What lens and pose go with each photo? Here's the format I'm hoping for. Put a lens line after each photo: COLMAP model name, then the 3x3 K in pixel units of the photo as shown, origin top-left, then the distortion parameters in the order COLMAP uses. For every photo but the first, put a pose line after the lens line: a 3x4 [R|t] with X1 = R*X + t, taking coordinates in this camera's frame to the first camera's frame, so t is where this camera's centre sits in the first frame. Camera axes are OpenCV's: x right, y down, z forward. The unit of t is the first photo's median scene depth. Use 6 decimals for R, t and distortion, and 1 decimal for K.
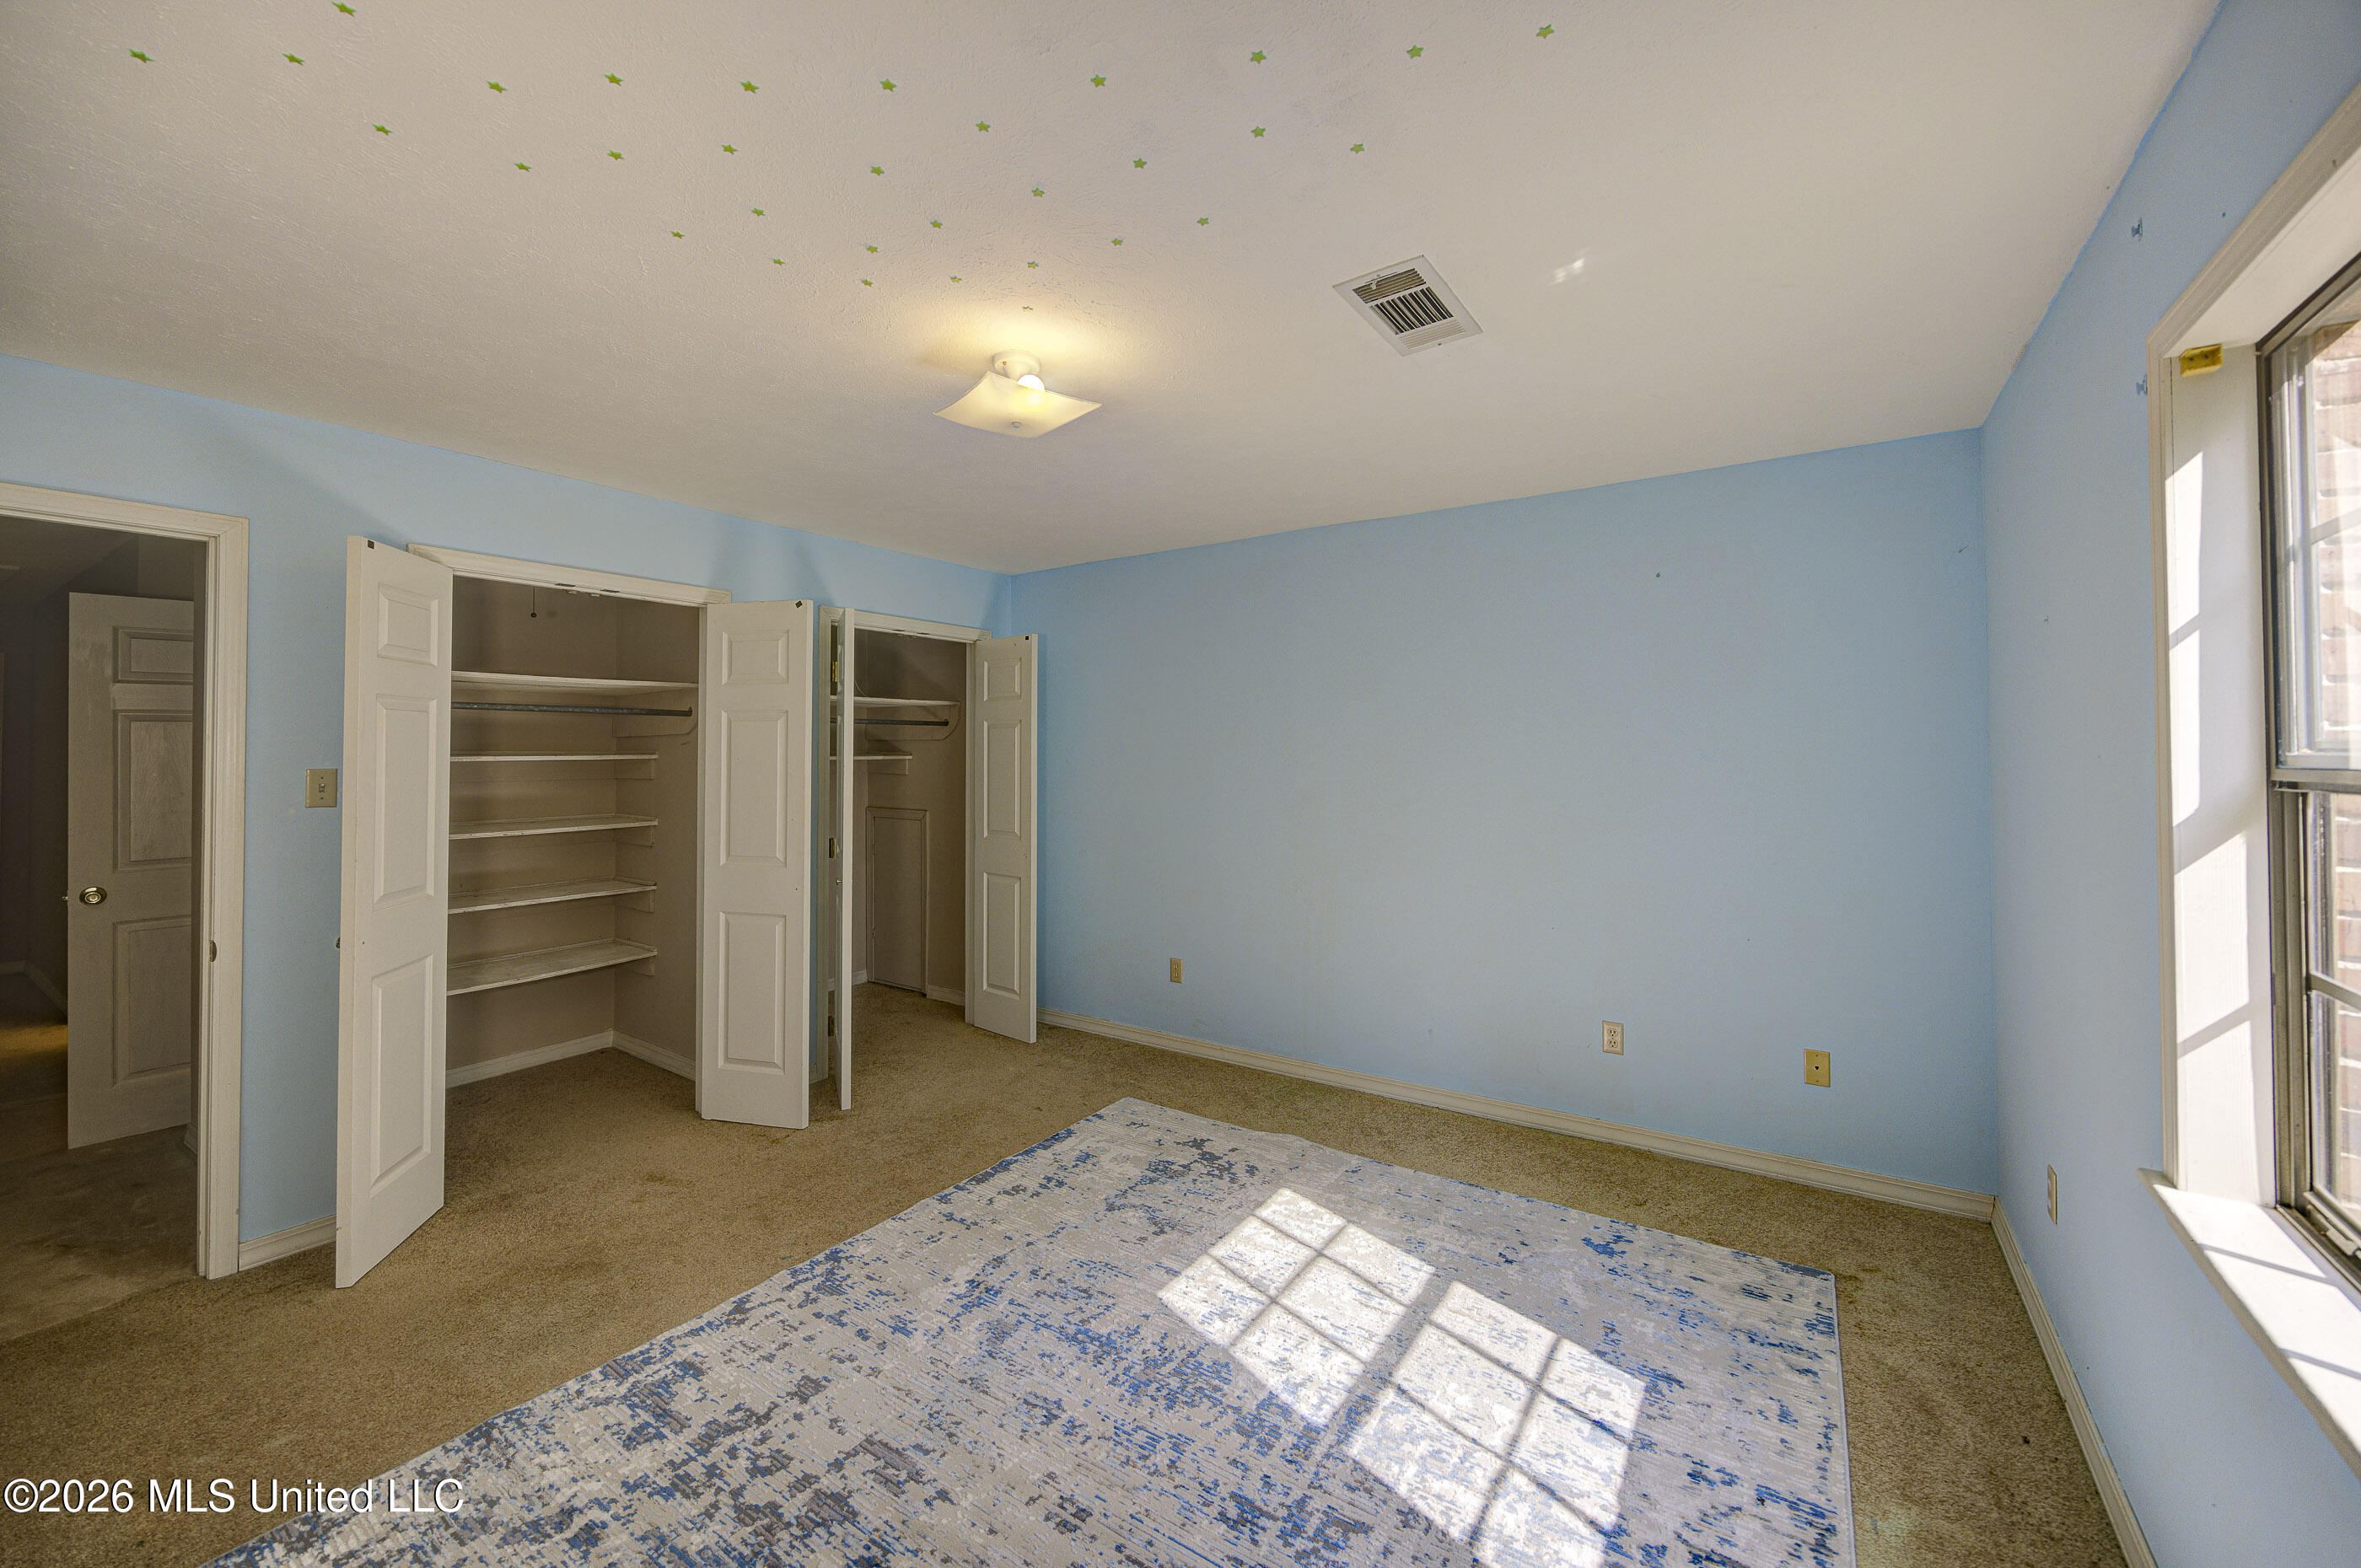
lens RADIAL K [[922.6, 0, 1177.9], [0, 922.6, 738.2], [0, 0, 1]] dist [0.003763, 0.000481]
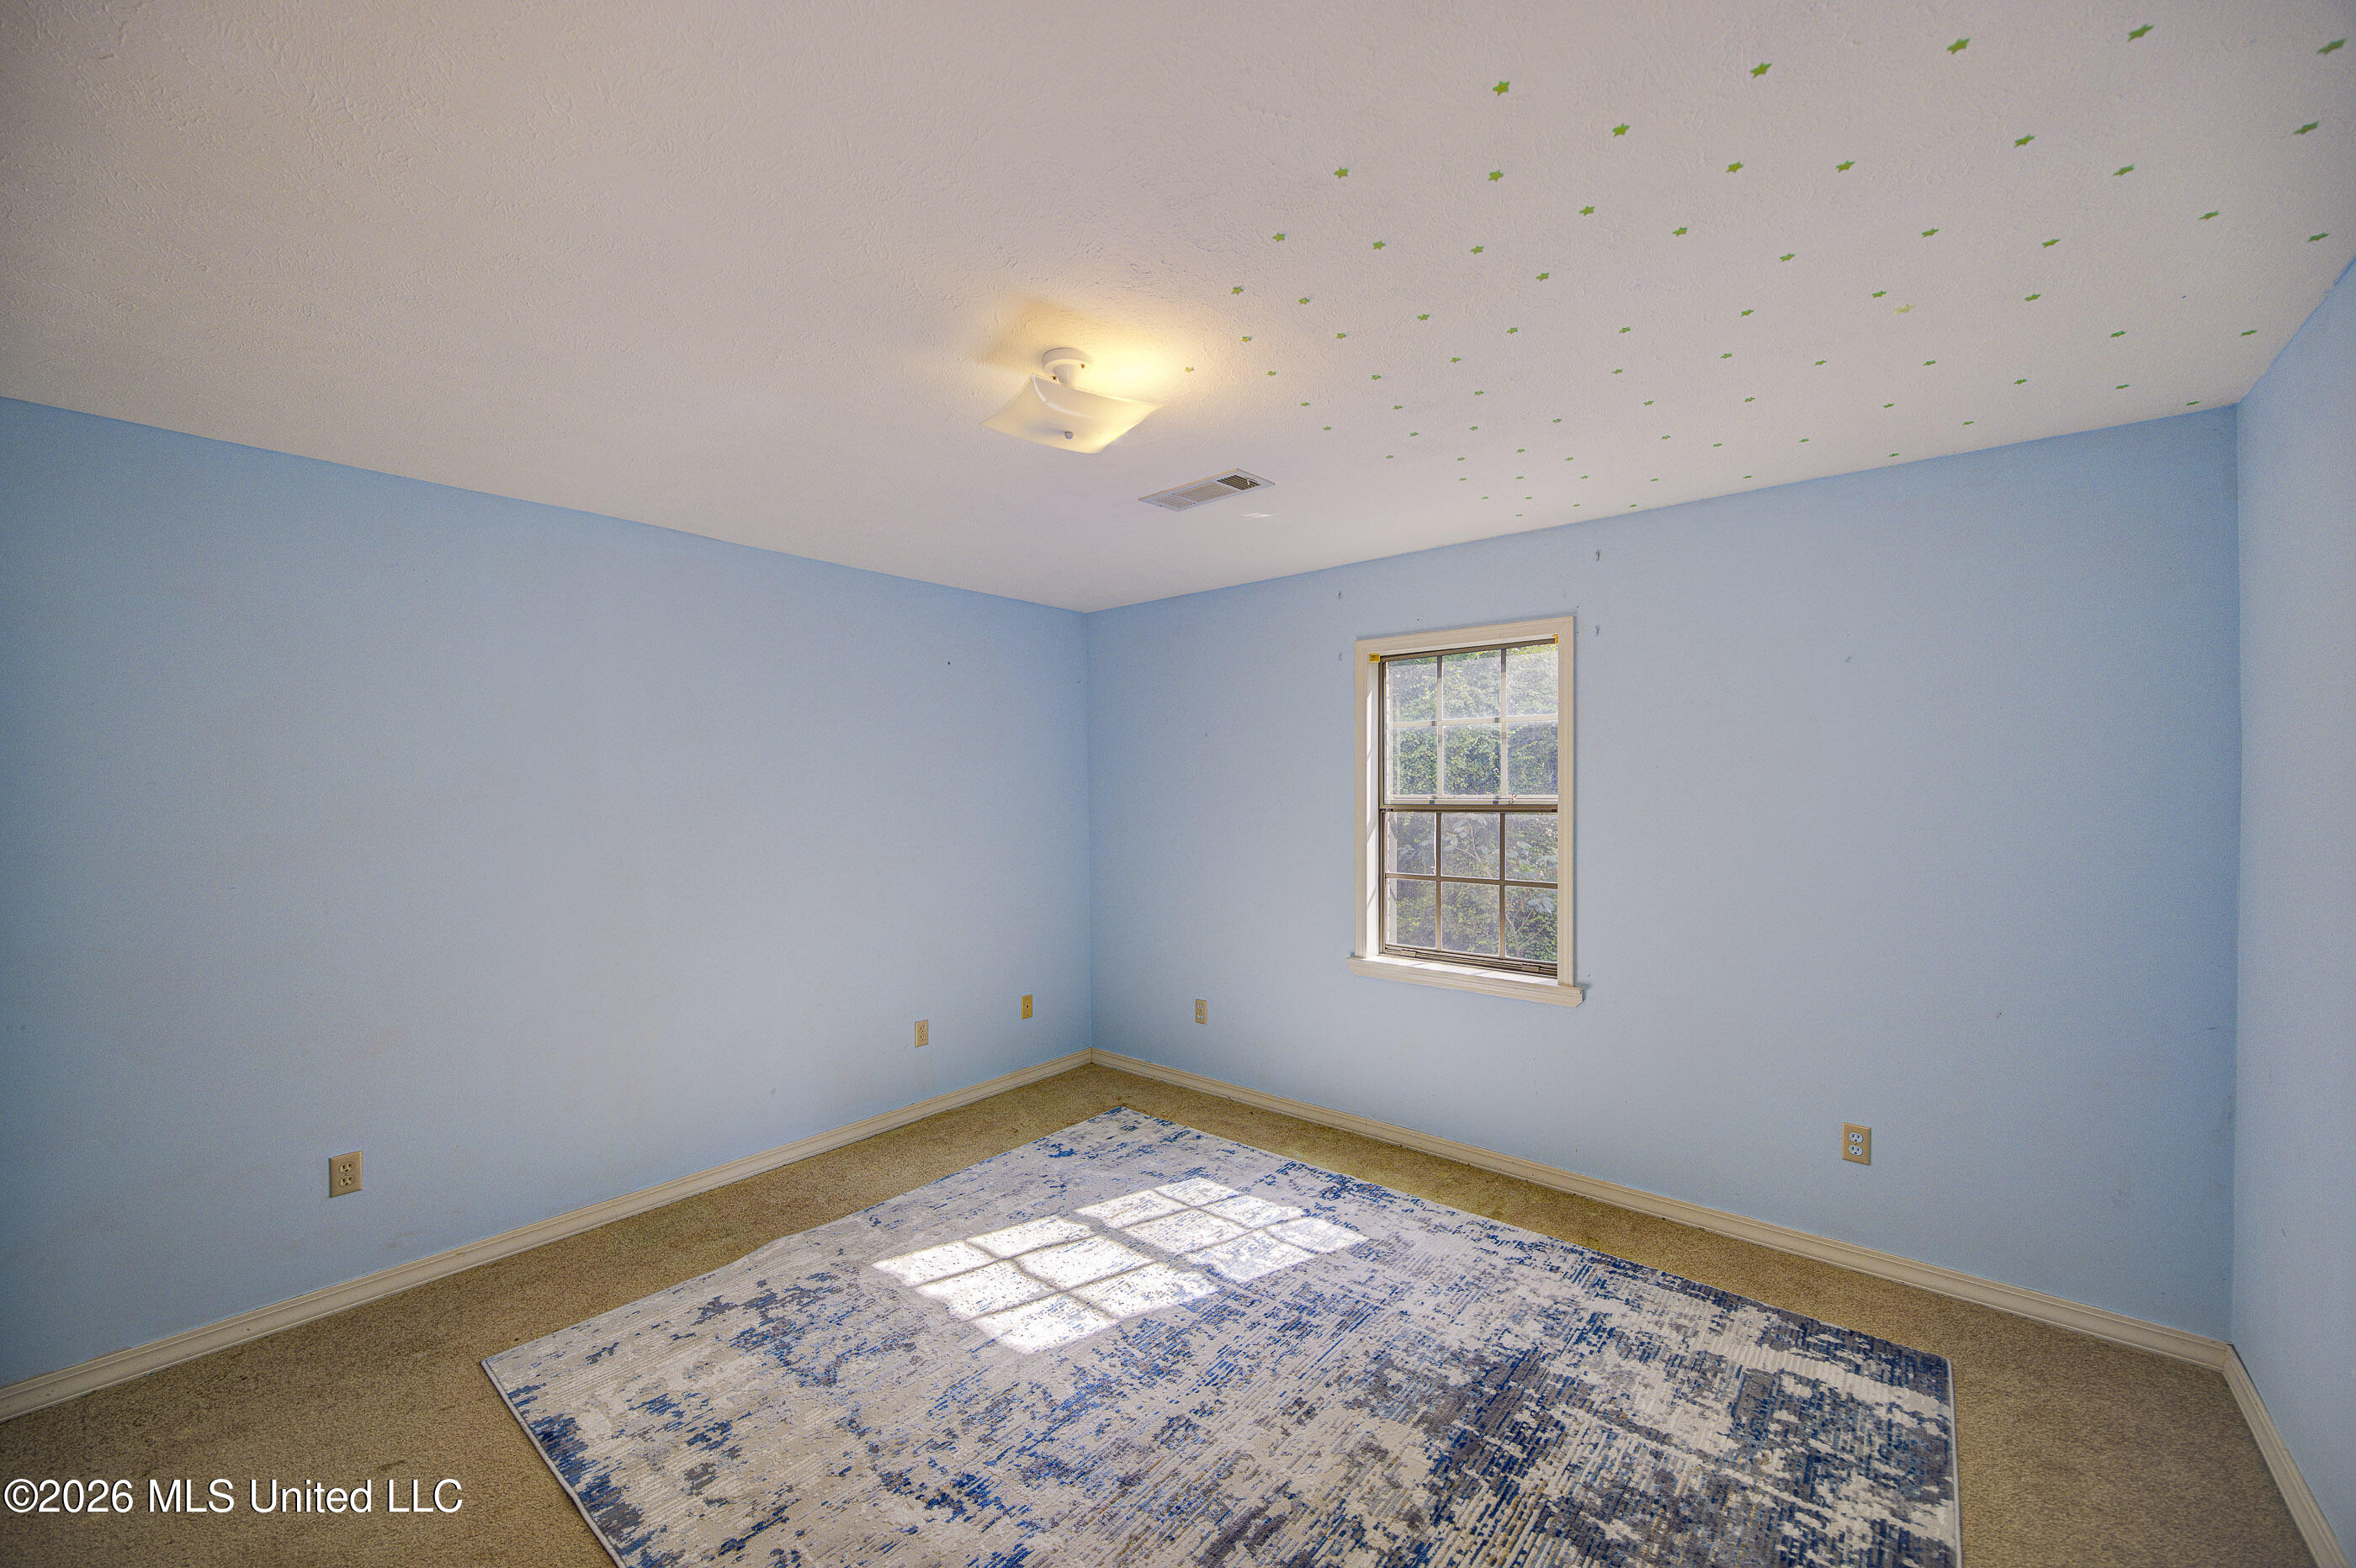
lens RADIAL K [[920.7, 0, 1176.1], [0, 920.7, 789.9], [0, 0, 1]] dist [0.003763, 0.000481]
pose [[0.099870, 0.004543, 0.994990, -0.986385], [-0.012527, 0.999916, -0.003308, 0.001858], [-0.994922, -0.012133, 0.099919, 0.749490]]
